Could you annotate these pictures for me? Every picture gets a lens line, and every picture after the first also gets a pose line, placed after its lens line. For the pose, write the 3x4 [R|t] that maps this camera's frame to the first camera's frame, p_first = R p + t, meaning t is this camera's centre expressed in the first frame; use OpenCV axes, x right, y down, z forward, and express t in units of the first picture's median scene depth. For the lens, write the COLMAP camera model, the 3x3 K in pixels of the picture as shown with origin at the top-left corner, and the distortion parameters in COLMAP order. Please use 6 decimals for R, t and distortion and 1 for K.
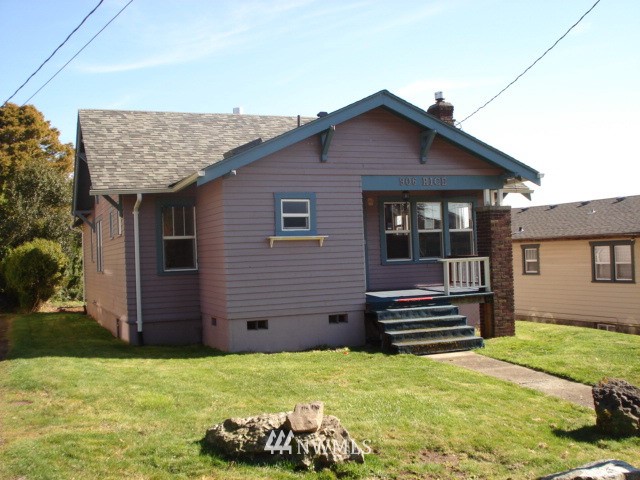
lens RADIAL K [[735.7, 0, 320.0], [0, 735.7, 240.0], [0, 0, 1]] dist [-0.084601, -0.006883]
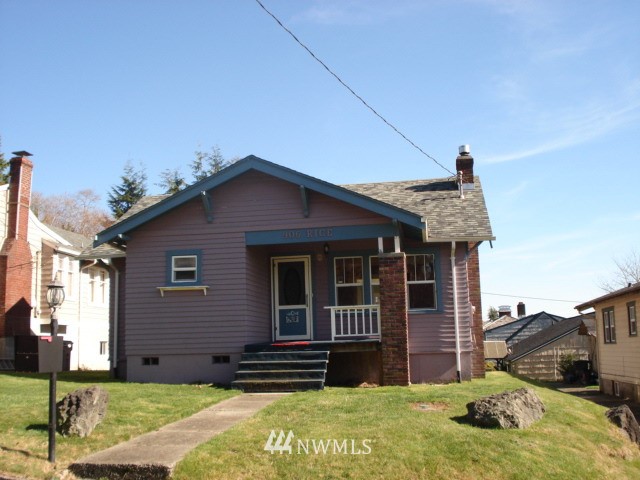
lens RADIAL K [[716.5, 0, 320.0], [0, 716.5, 240.0], [0, 0, 1]] dist [-0.084615, -0.003163]
pose [[0.859171, -0.063748, -0.507702, 0.733441], [0.004307, 0.993075, -0.117404, 0.055257], [0.511670, 0.098684, 0.853496, 0.126150]]
